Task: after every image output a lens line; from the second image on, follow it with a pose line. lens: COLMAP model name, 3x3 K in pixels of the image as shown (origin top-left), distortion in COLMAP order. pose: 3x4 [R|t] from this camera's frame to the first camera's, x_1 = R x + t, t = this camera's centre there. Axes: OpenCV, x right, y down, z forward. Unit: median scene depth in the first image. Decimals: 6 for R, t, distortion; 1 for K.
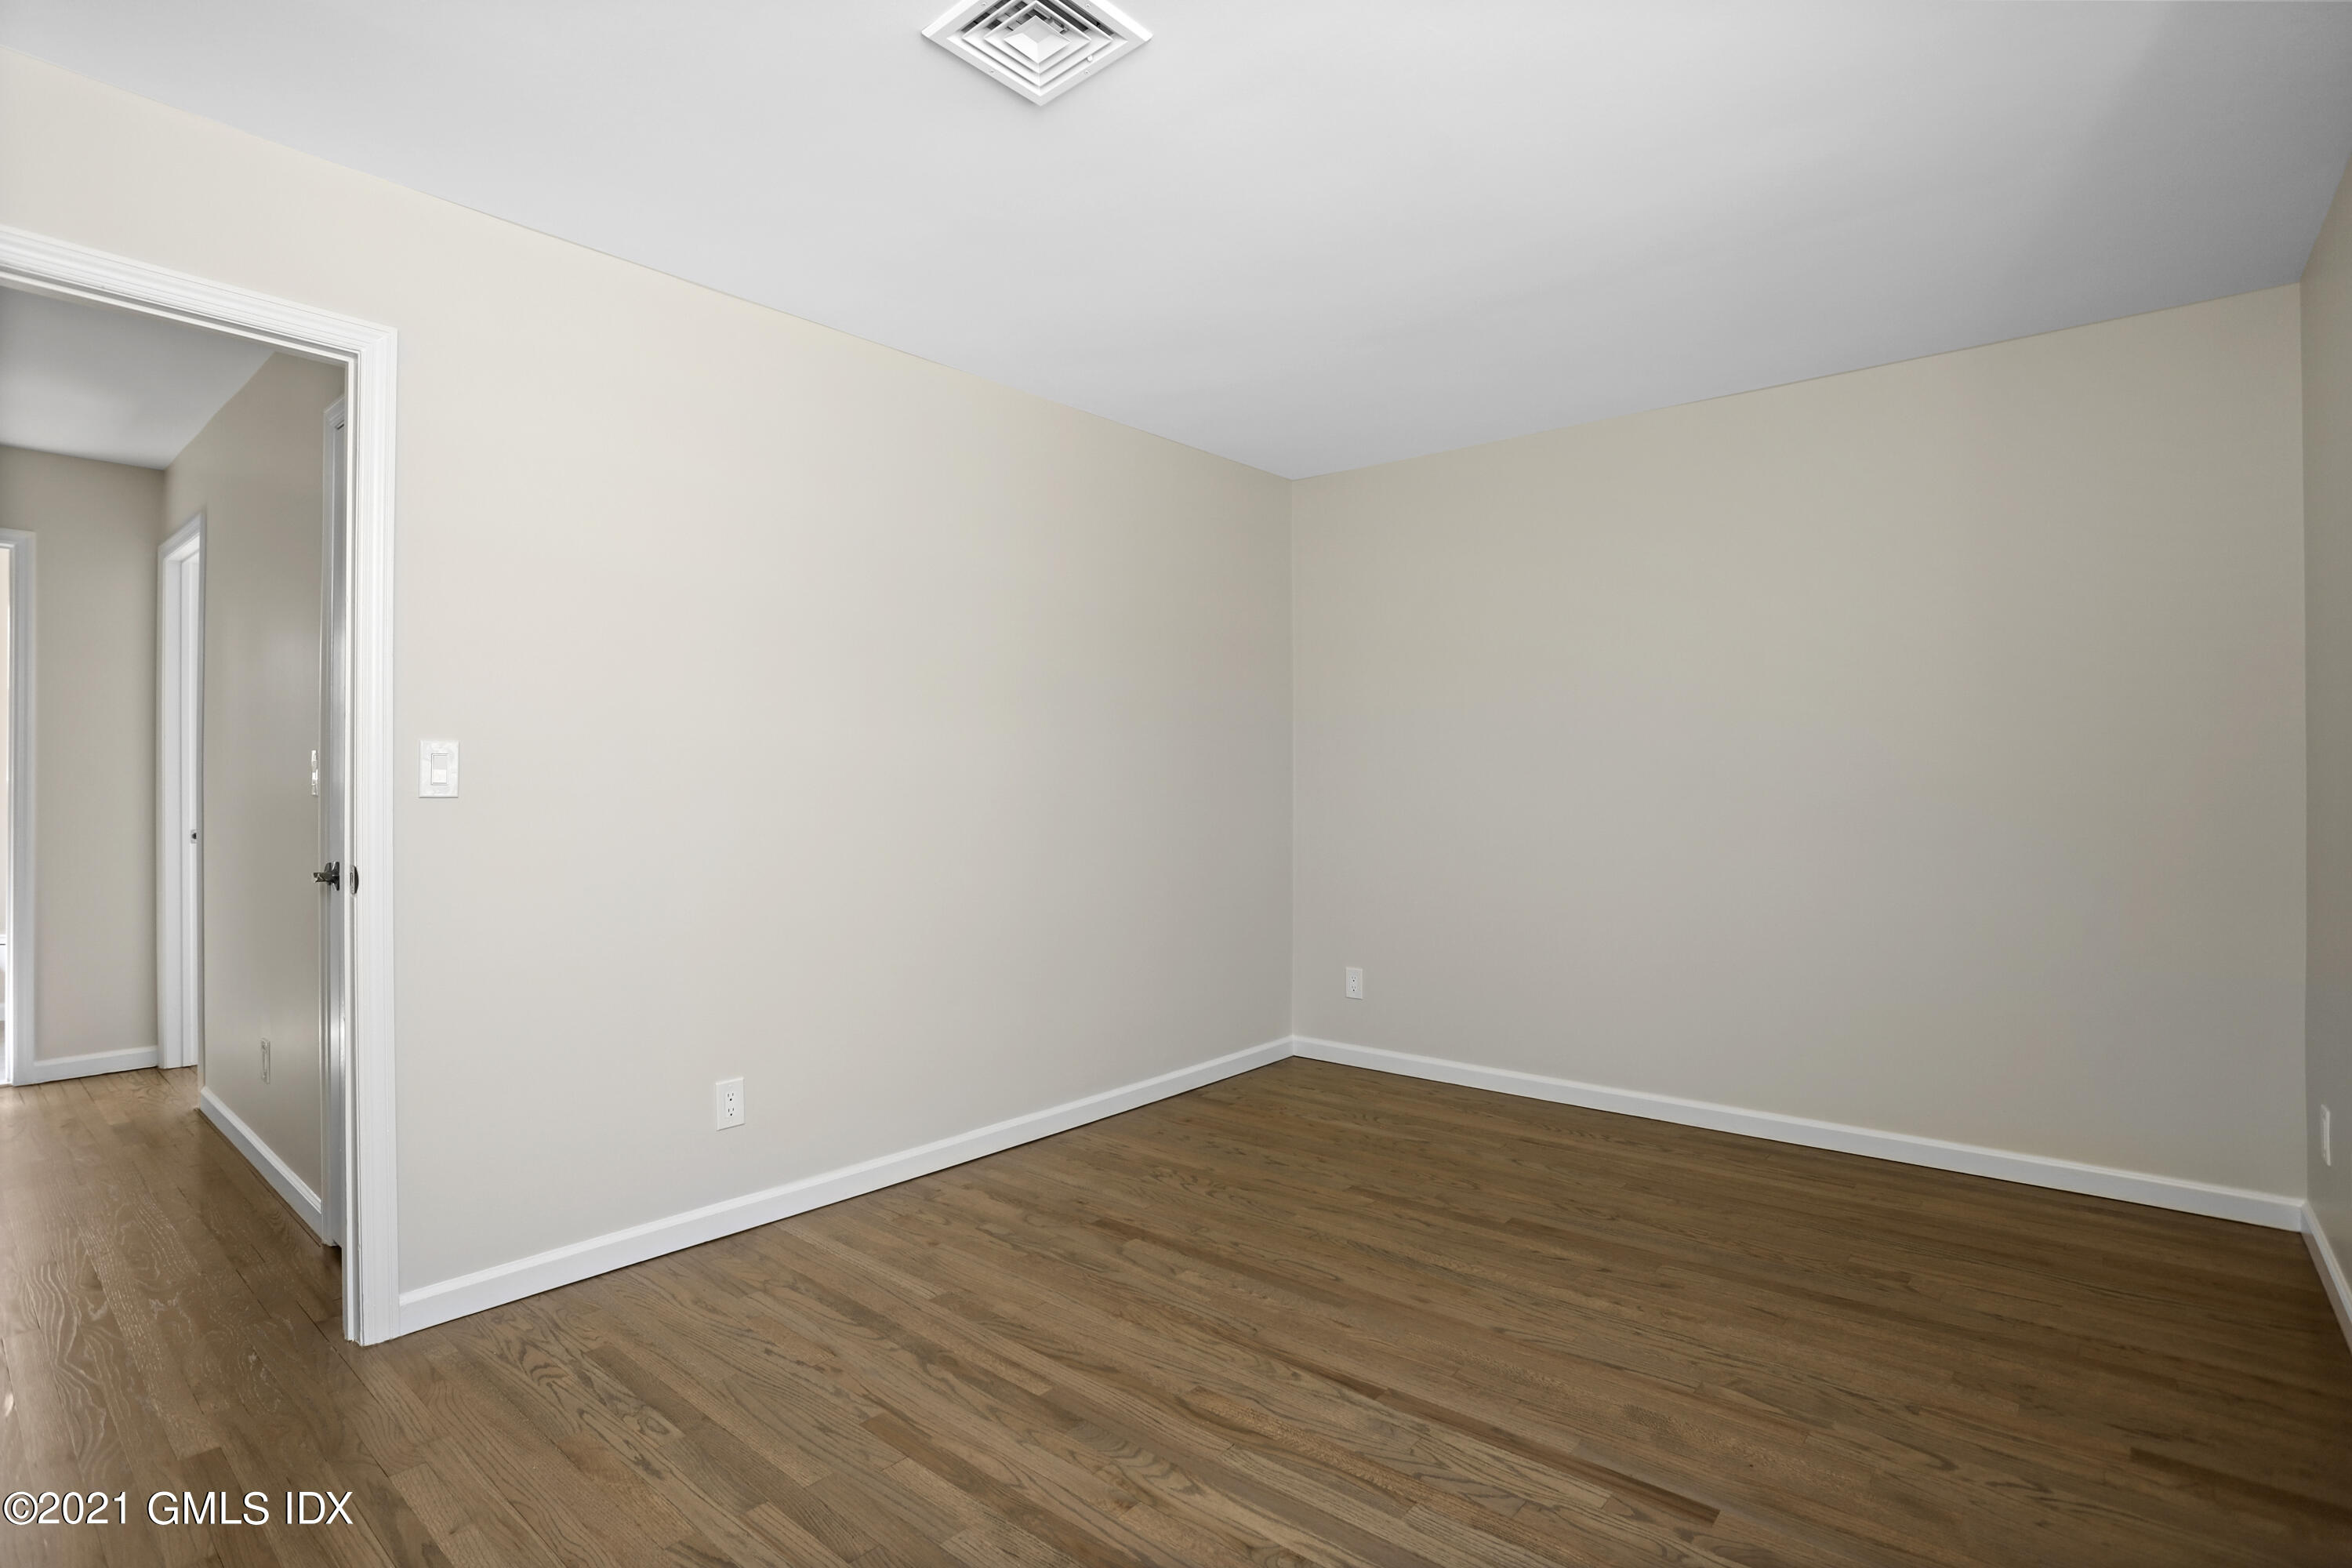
lens RADIAL K [[1152.1, 0, 1171.6], [0, 1152.1, 783.4], [0, 0, 1]] dist [-0.080811, 0.033349]
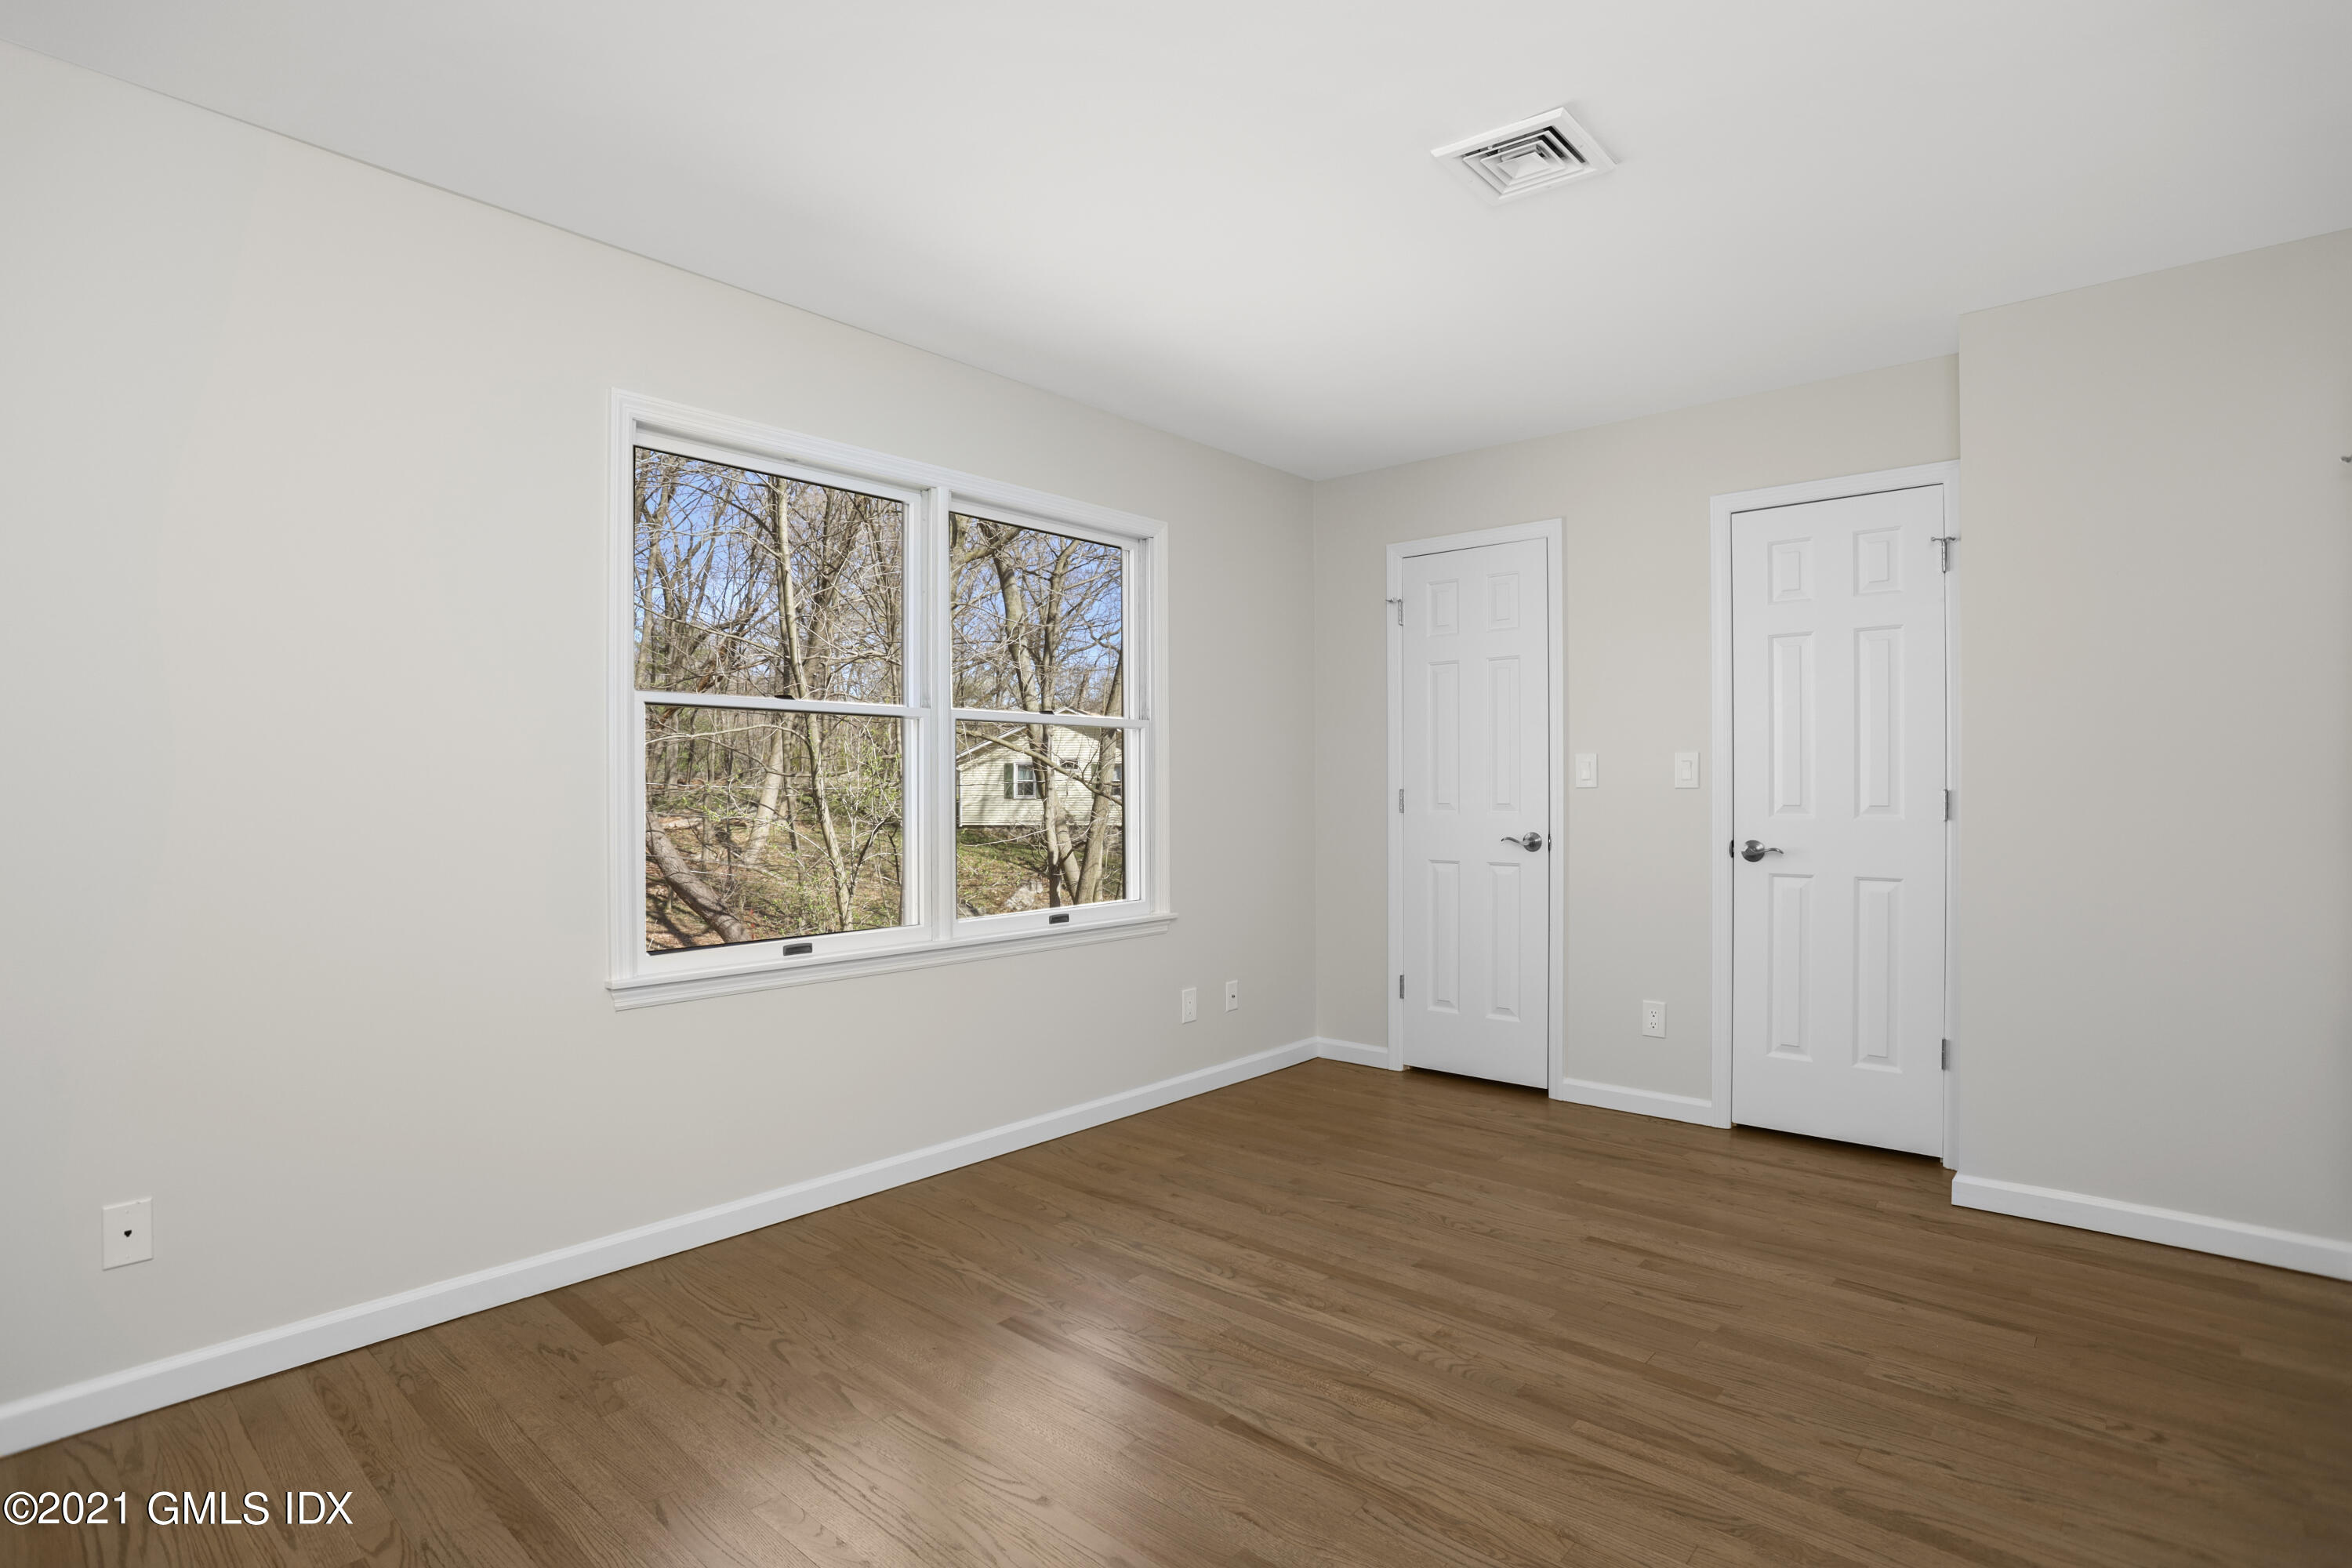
lens RADIAL K [[1151.9, 0, 1171.8], [0, 1151.9, 789.6], [0, 0, 1]] dist [-0.080115, 0.039901]
pose [[-0.999853, 0.004341, 0.016600, 0.196136], [0.004388, 0.999987, 0.002774, 0.001303], [-0.016588, 0.002847, -0.999858, 1.821180]]
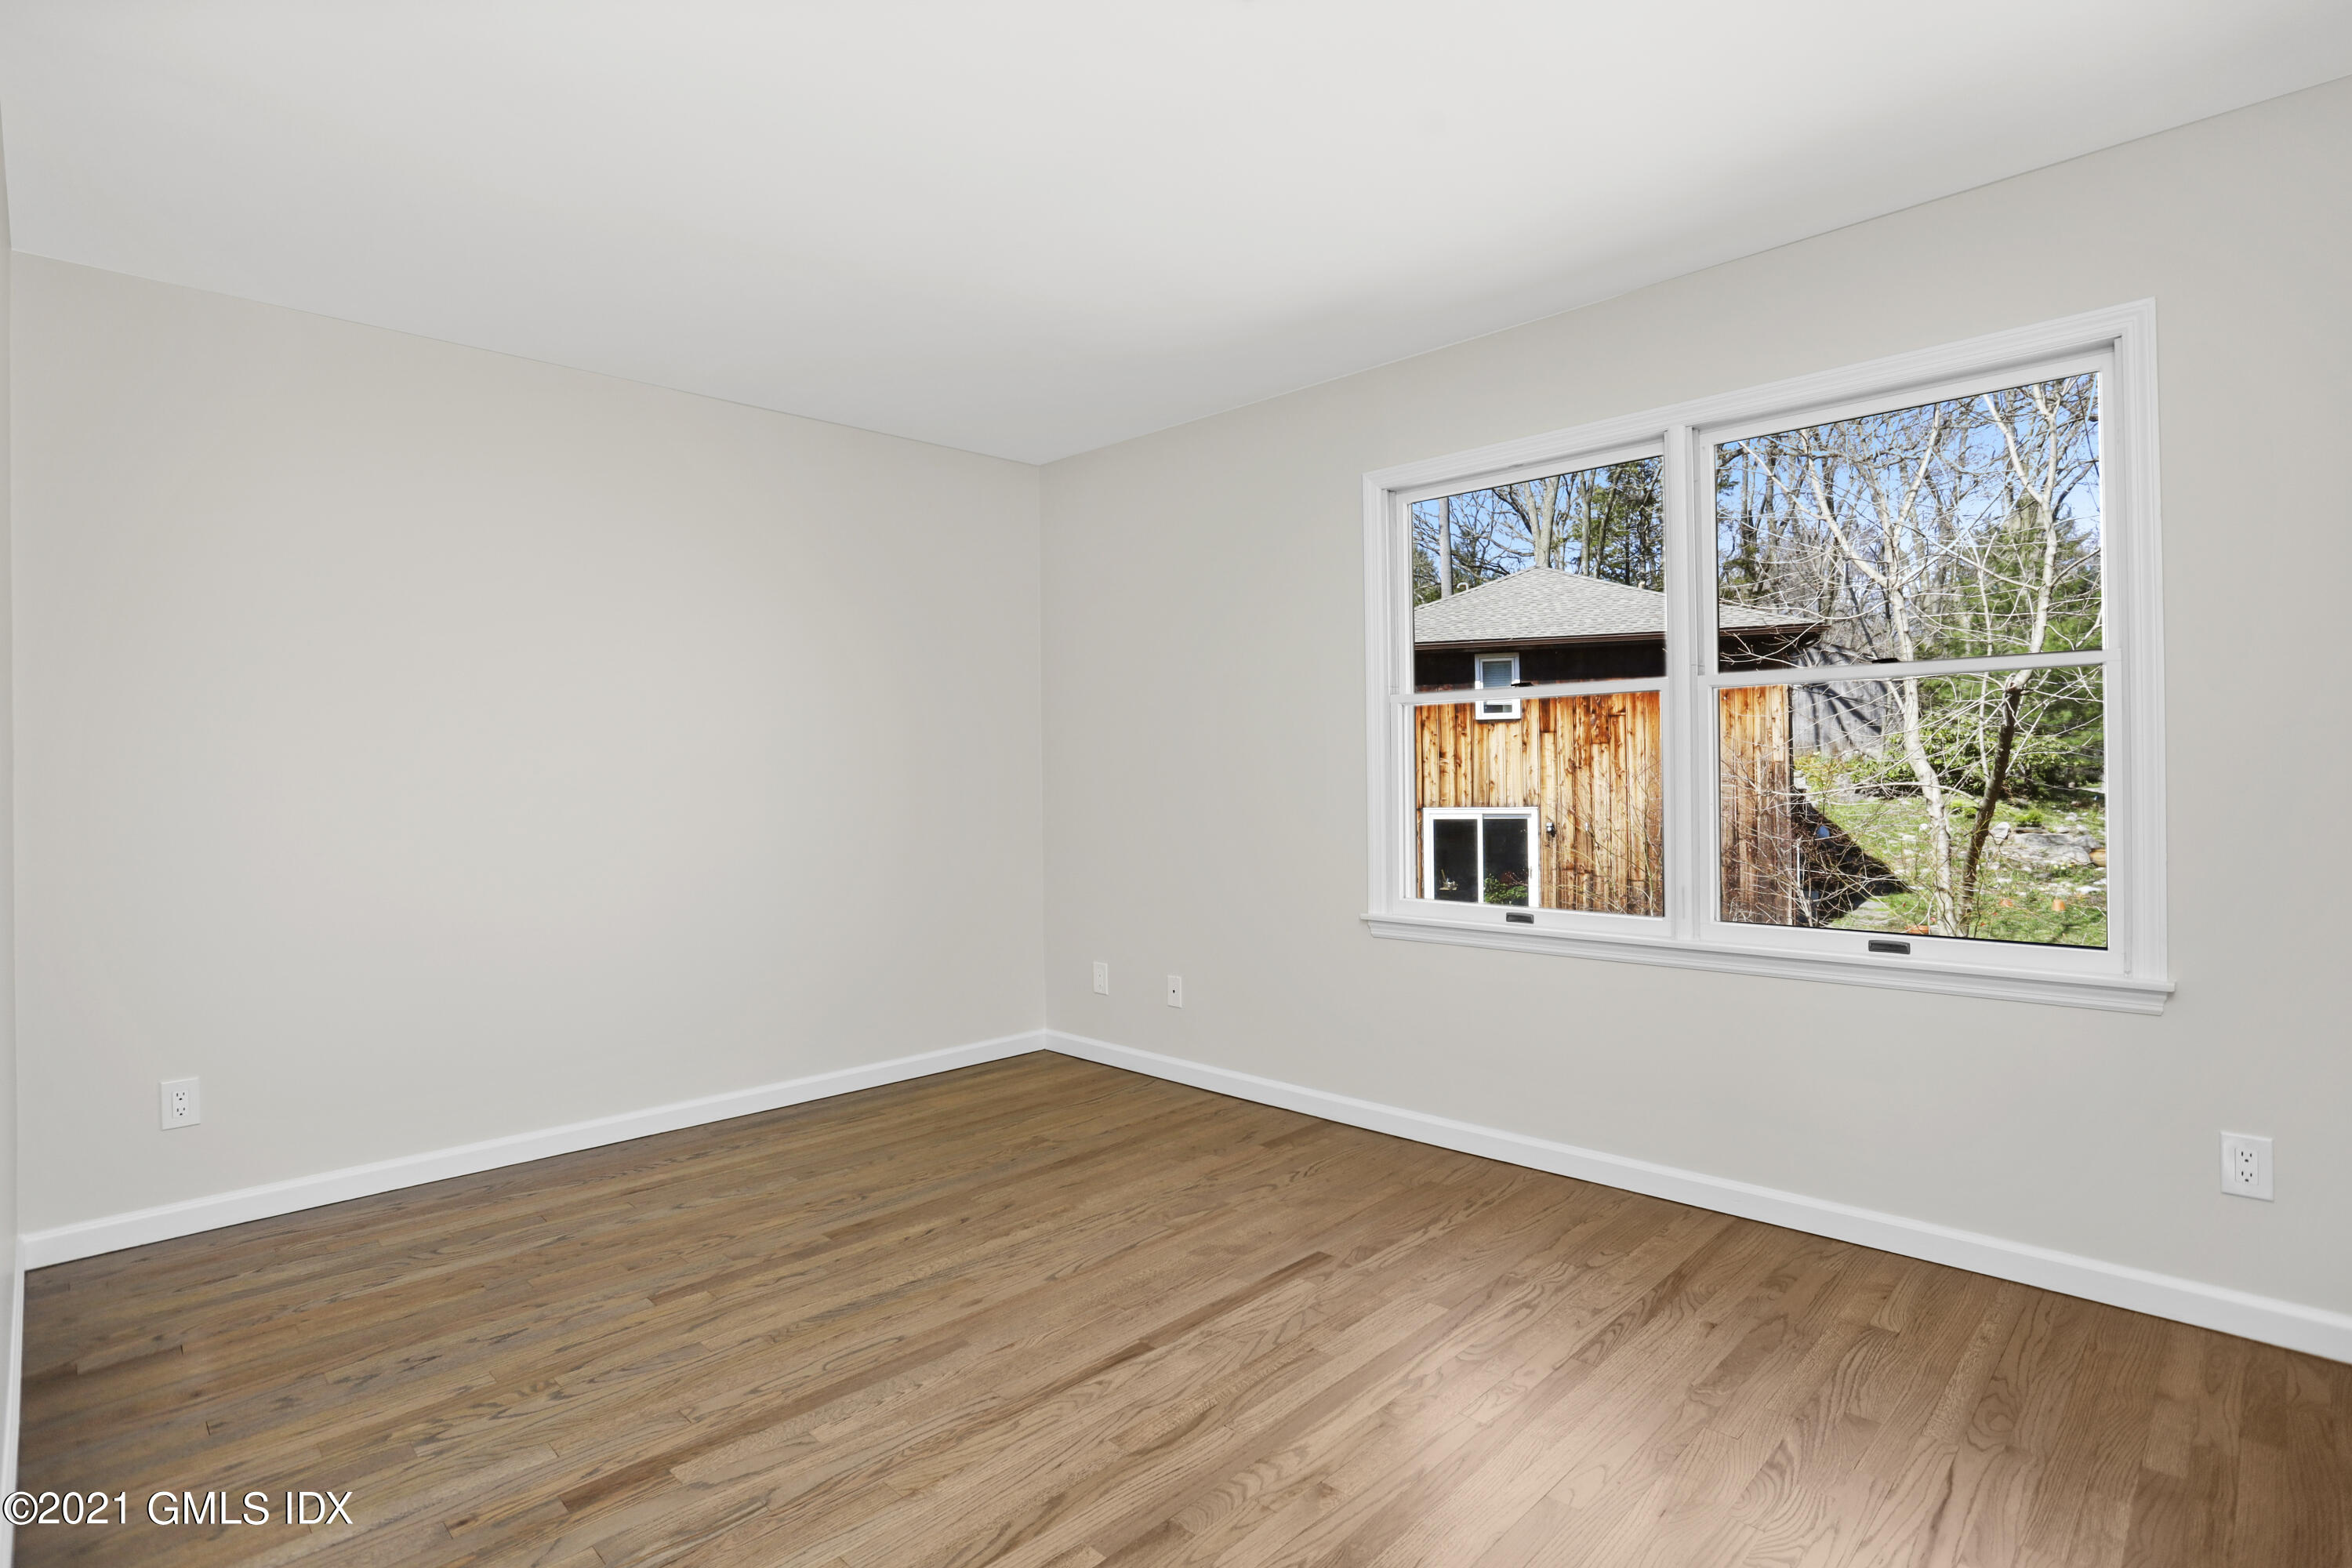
lens RADIAL K [[1163.9, 0, 1162.2], [0, 1163.9, 768.3], [0, 0, 1]] dist [-0.076889, 0.036553]
pose [[0.076257, 0.004195, 0.997079, -0.834090], [0.014252, 0.999884, -0.005296, 0.001373], [-0.996986, 0.014615, 0.076188, 0.830772]]
